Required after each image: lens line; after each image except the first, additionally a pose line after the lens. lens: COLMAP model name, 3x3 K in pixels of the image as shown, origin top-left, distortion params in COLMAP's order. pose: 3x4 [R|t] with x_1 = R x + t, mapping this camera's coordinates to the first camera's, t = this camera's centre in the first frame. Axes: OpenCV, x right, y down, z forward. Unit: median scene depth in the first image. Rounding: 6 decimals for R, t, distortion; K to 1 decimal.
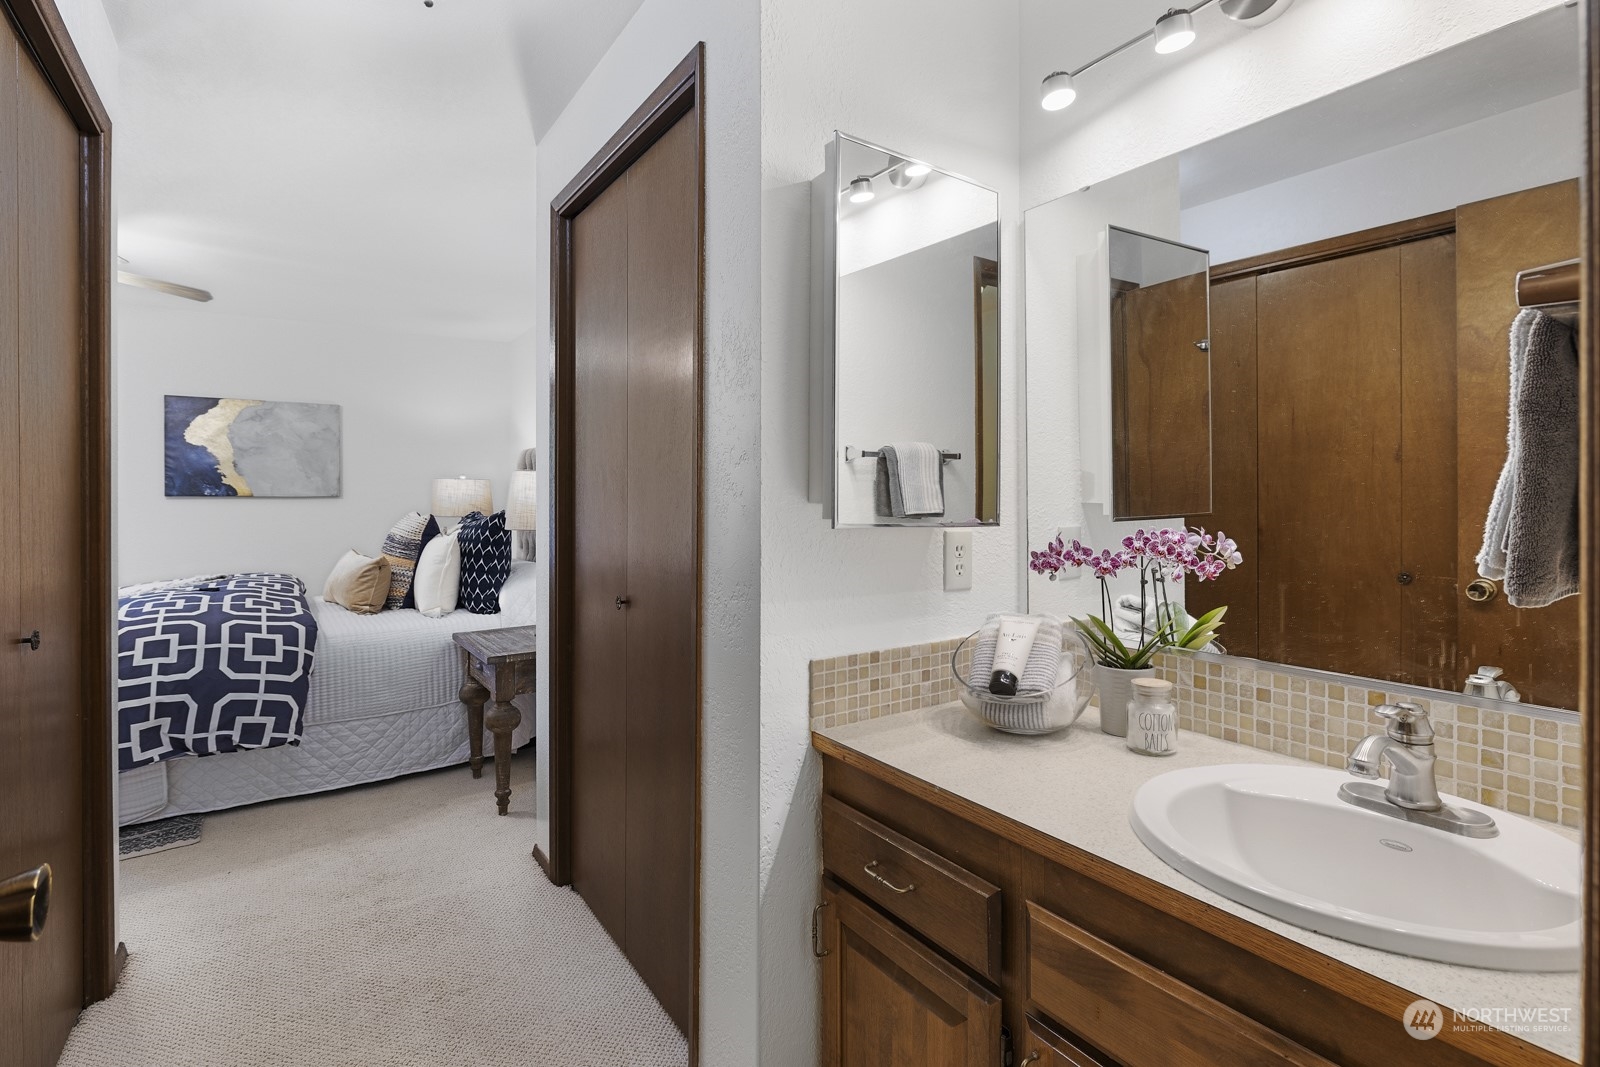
lens RADIAL K [[782.1, 0, 802.7], [0, 782.1, 521.2], [0, 0, 1]] dist [-0.014893, -0.000333]
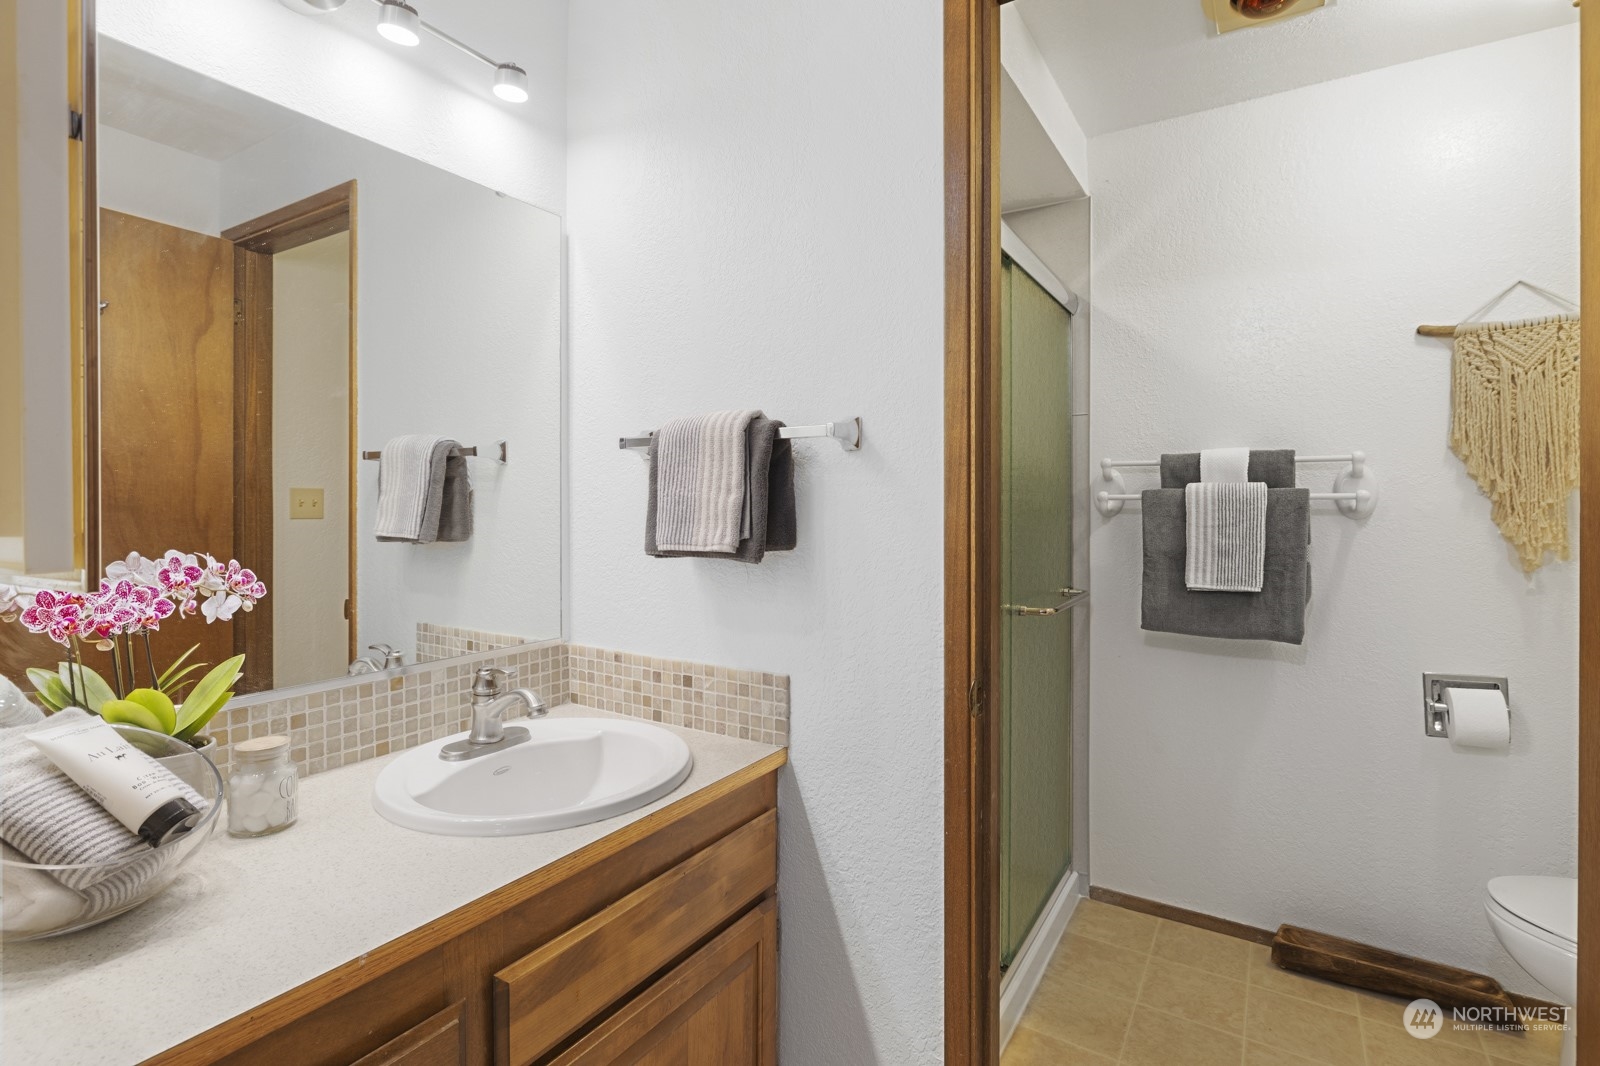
lens RADIAL K [[782.1, 0, 801.1], [0, 782.1, 521.2], [0, 0, 1]] dist [-0.014893, -0.000333]
pose [[-0.426991, -0.021020, 0.904012, -0.668749], [0.021530, 0.999210, 0.033403, -0.048570], [-0.904000, 0.033726, -0.426201, 1.090784]]
